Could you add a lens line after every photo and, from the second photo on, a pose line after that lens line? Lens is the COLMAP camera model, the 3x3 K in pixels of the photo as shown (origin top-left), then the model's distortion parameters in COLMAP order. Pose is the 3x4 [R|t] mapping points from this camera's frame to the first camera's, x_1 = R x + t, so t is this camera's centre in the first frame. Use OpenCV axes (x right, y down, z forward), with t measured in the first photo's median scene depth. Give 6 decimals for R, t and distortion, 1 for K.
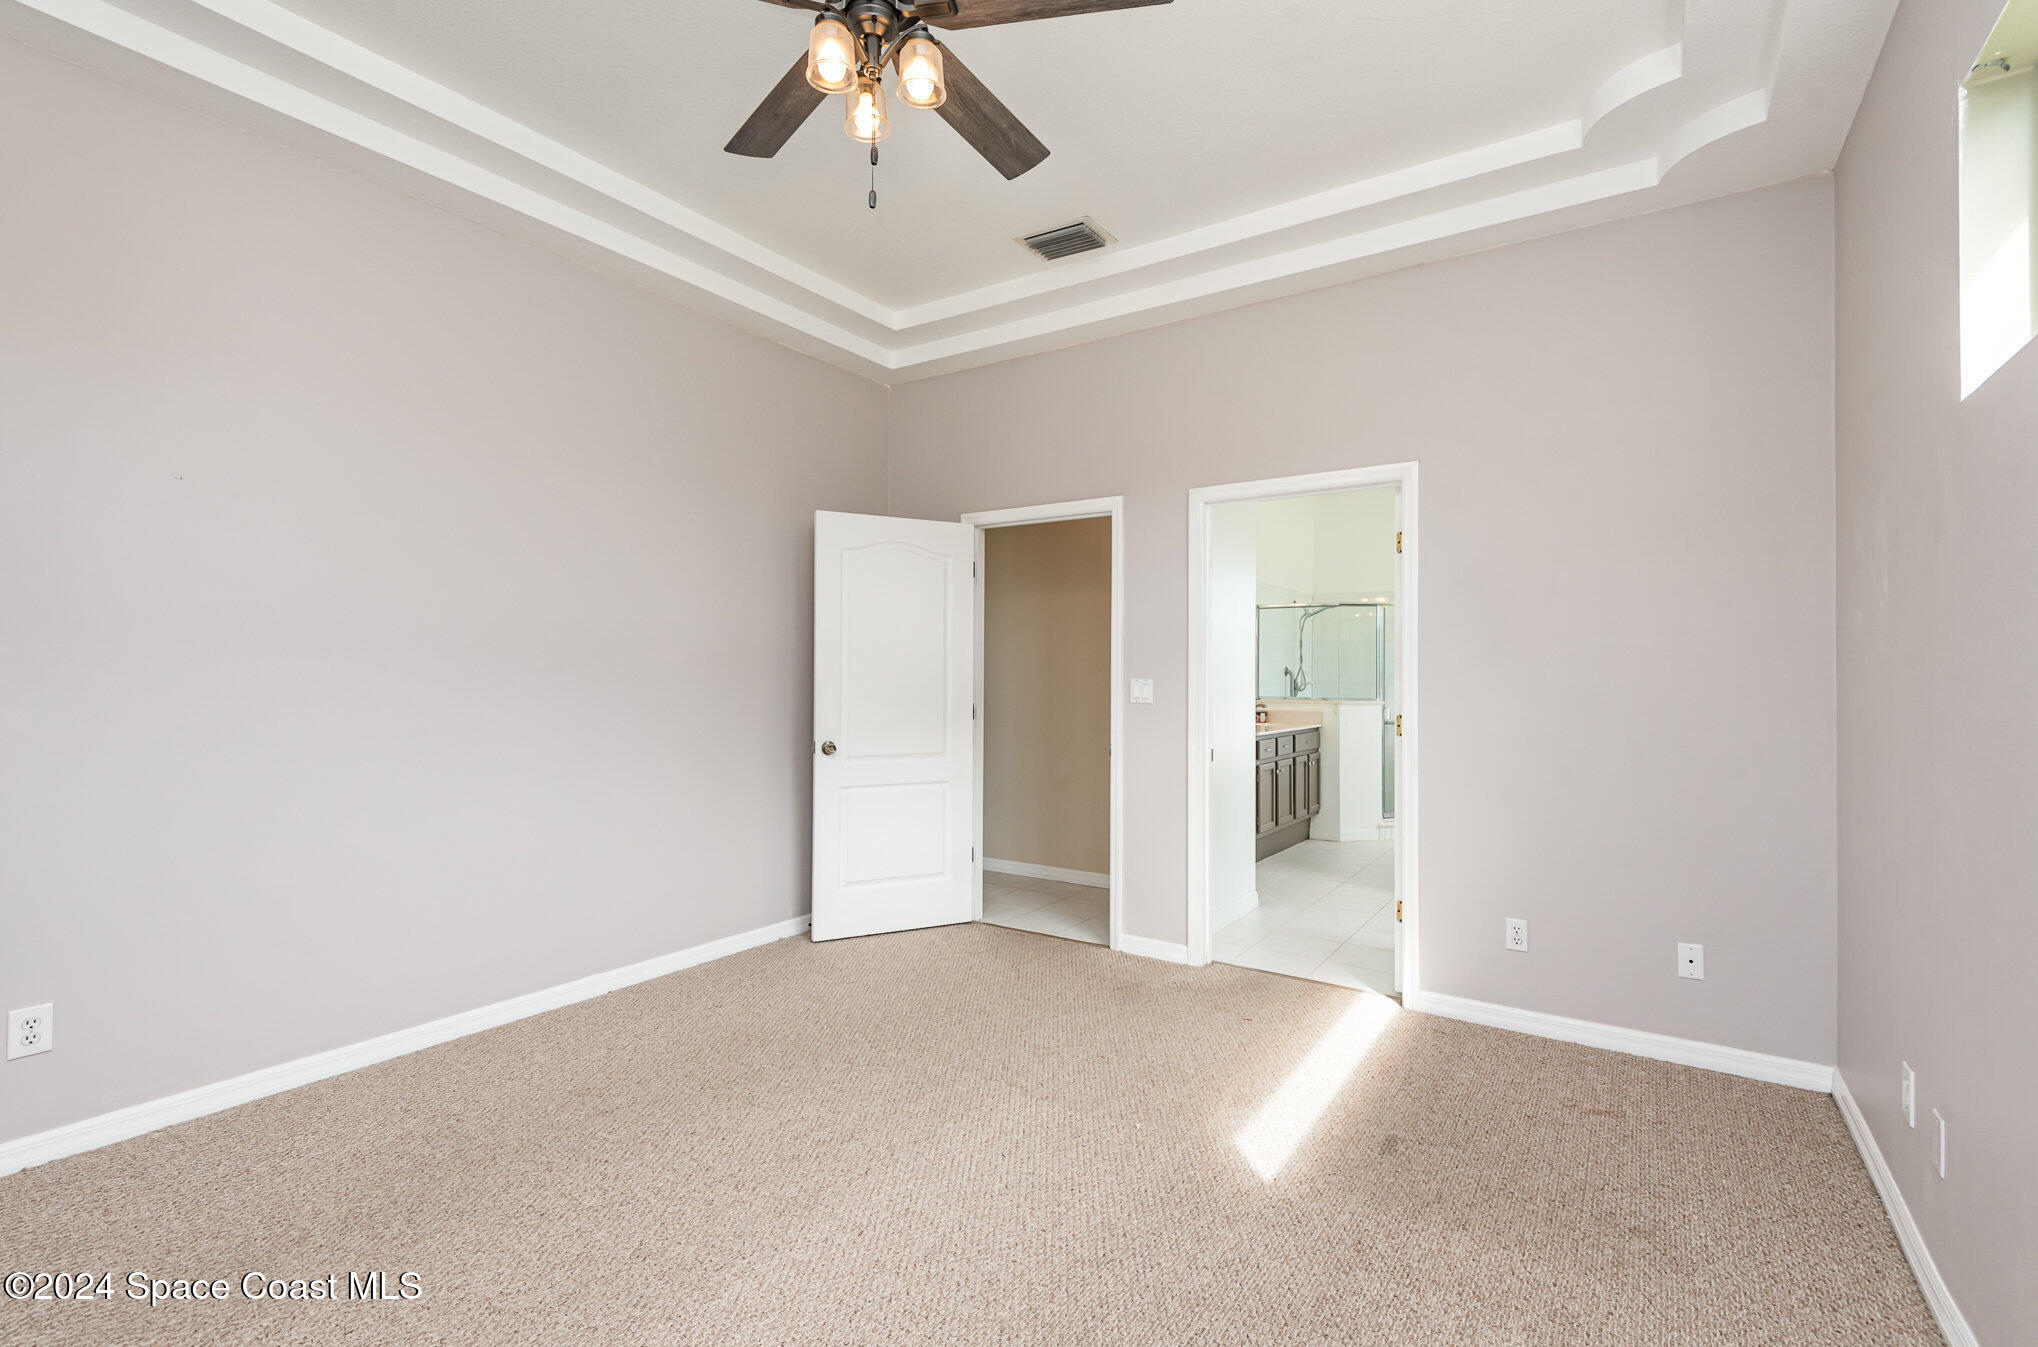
lens RADIAL K [[935.2, 0, 1022.5], [0, 935.2, 666.6], [0, 0, 1]] dist [0.002603, -0.000215]
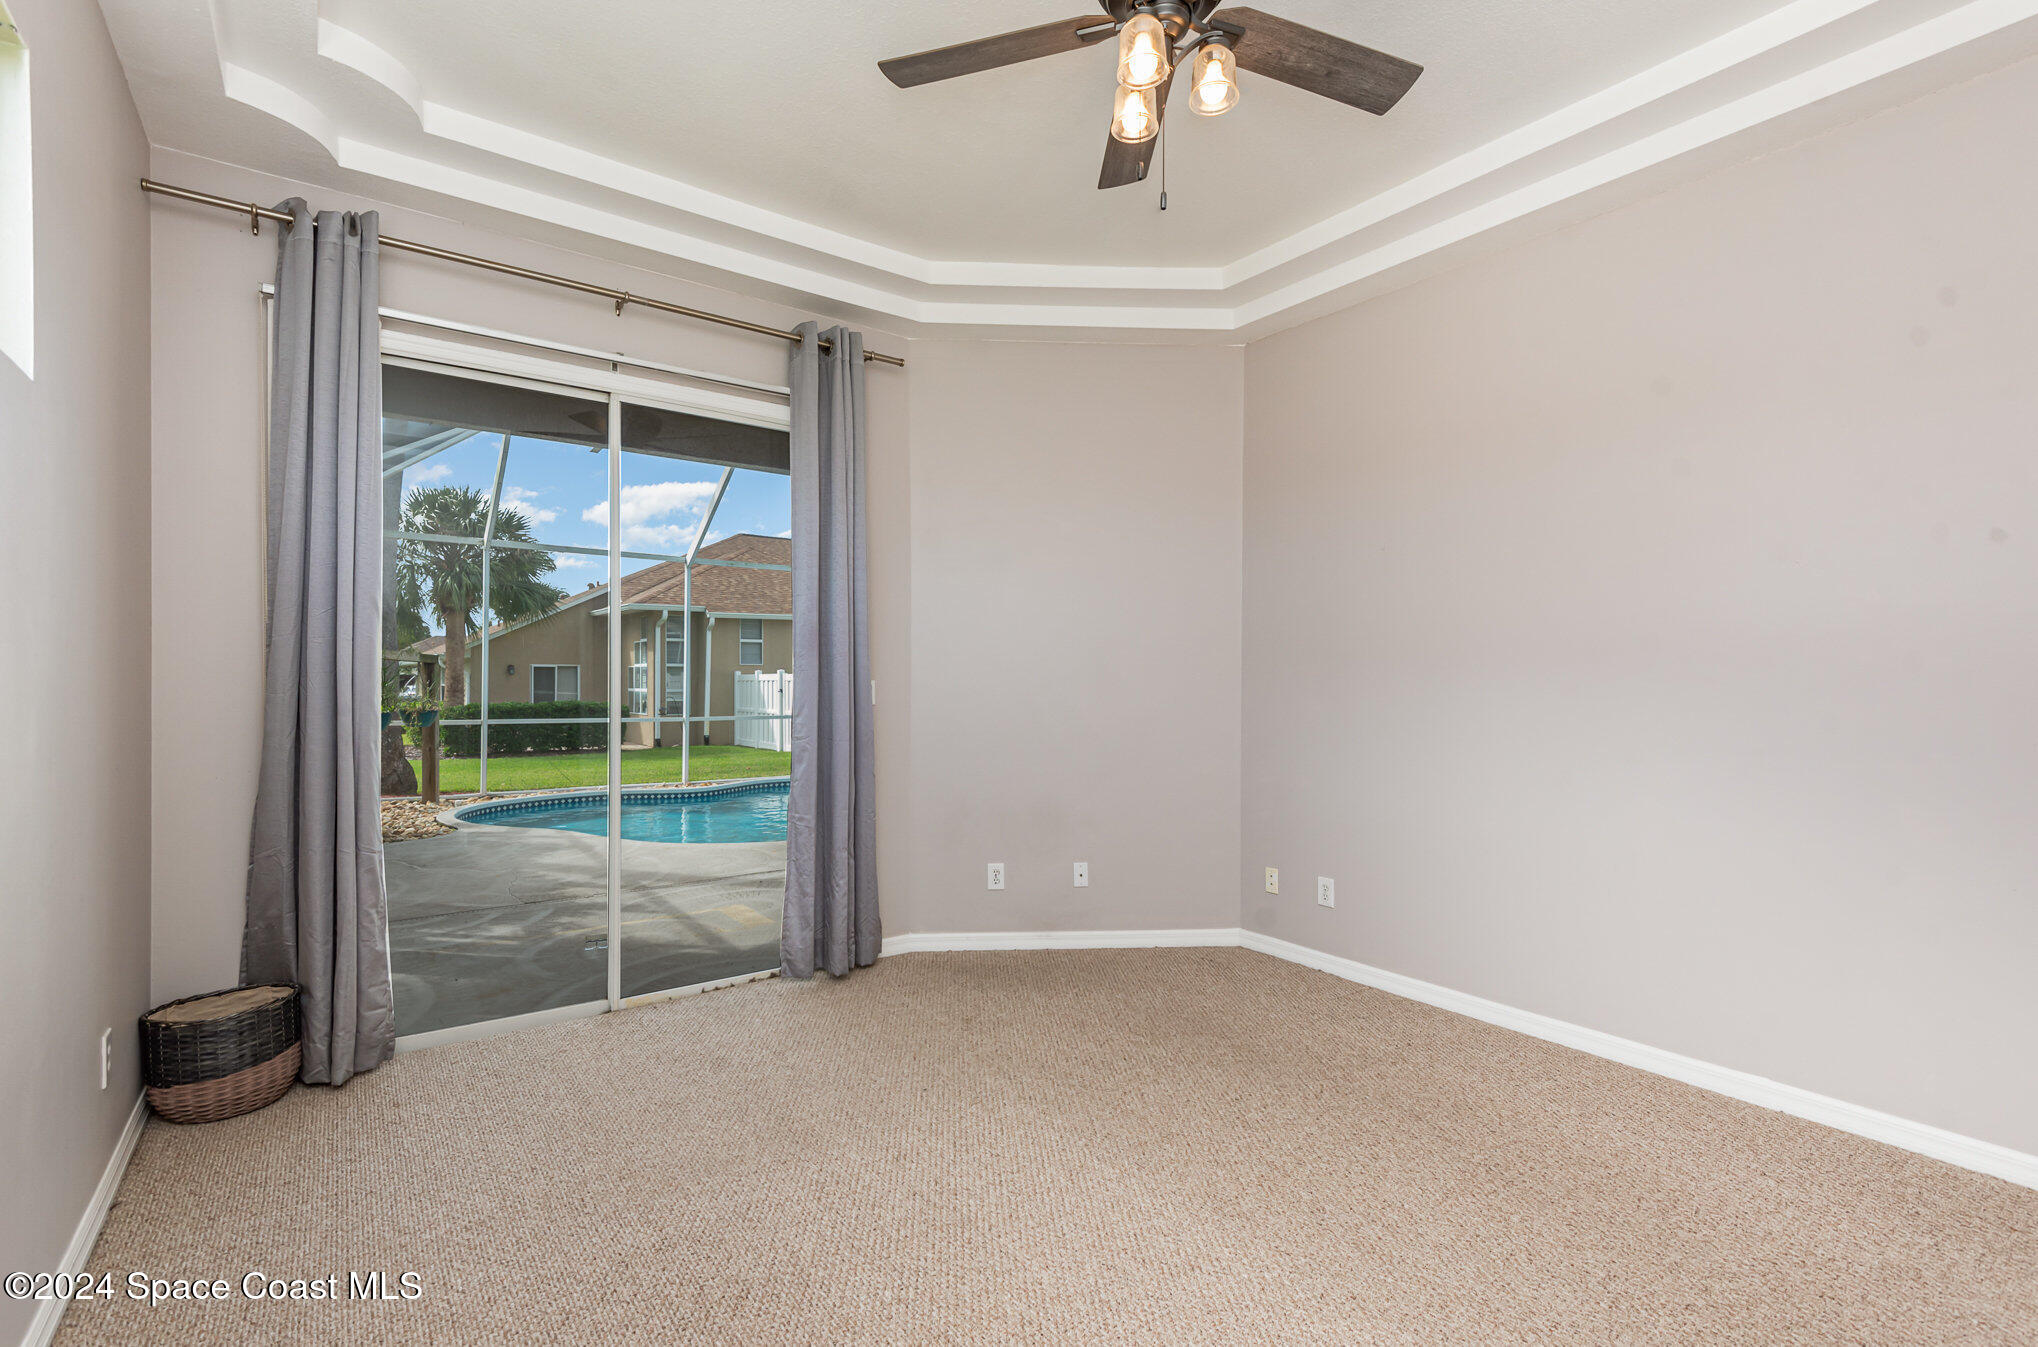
lens RADIAL K [[933.8, 0, 1035.2], [0, 933.8, 679.1], [0, 0, 1]] dist [0.001507, 0.000101]
pose [[-0.337706, -0.005451, -0.941236, 0.542436], [-0.002233, 0.999985, -0.004990, 0.010691], [0.941249, 0.000416, -0.337713, 0.816965]]
